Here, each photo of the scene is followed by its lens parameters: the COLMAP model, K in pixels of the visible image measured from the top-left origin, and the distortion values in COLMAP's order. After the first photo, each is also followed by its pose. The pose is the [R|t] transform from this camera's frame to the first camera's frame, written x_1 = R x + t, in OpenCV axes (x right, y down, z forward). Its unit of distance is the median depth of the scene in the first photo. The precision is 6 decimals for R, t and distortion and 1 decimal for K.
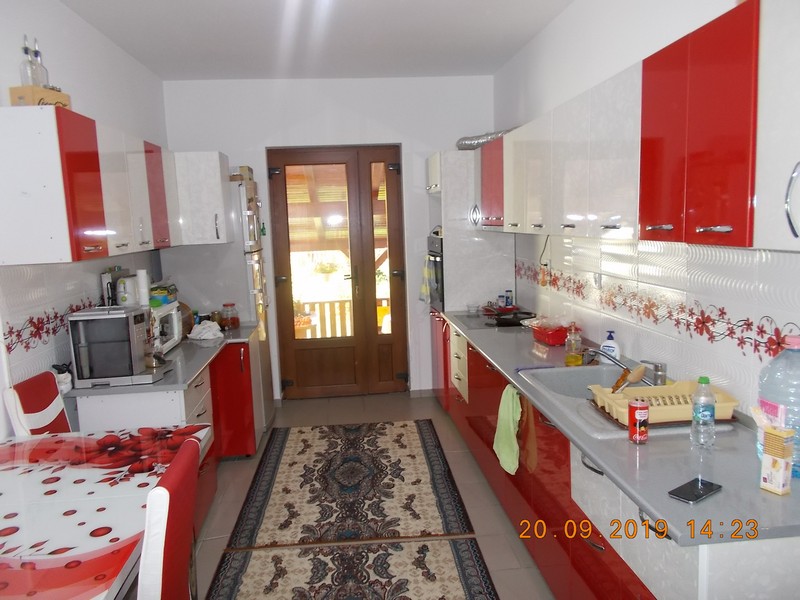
lens RADIAL K [[615.7, 0, 397.0], [0, 615.7, 298.0], [0, 0, 1]] dist [0.012639, 0.001161]
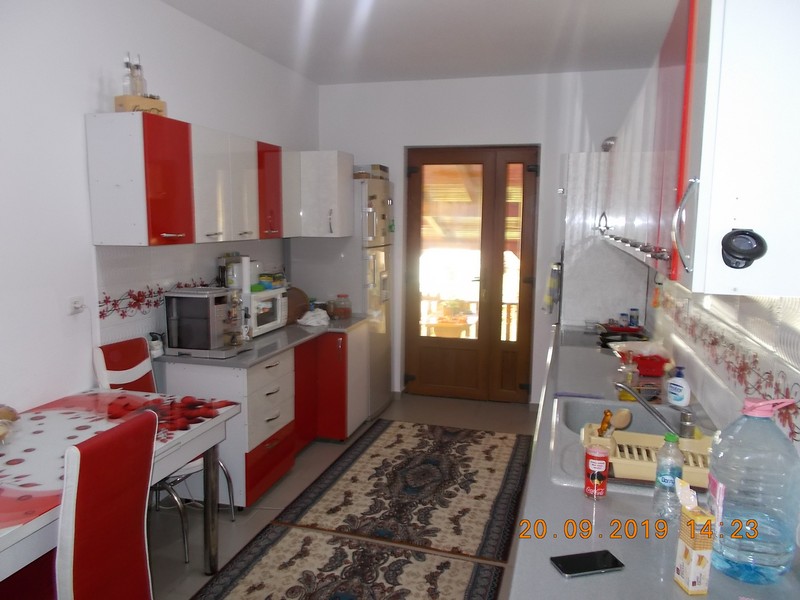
lens RADIAL K [[615.7, 0, 397.0], [0, 615.7, 298.0], [0, 0, 1]] dist [0.012639, 0.001161]
pose [[0.933344, 0.093288, -0.346650, 0.233295], [-0.091786, 0.995562, 0.020788, -0.020219], [0.347051, 0.012415, 0.937764, 0.053633]]
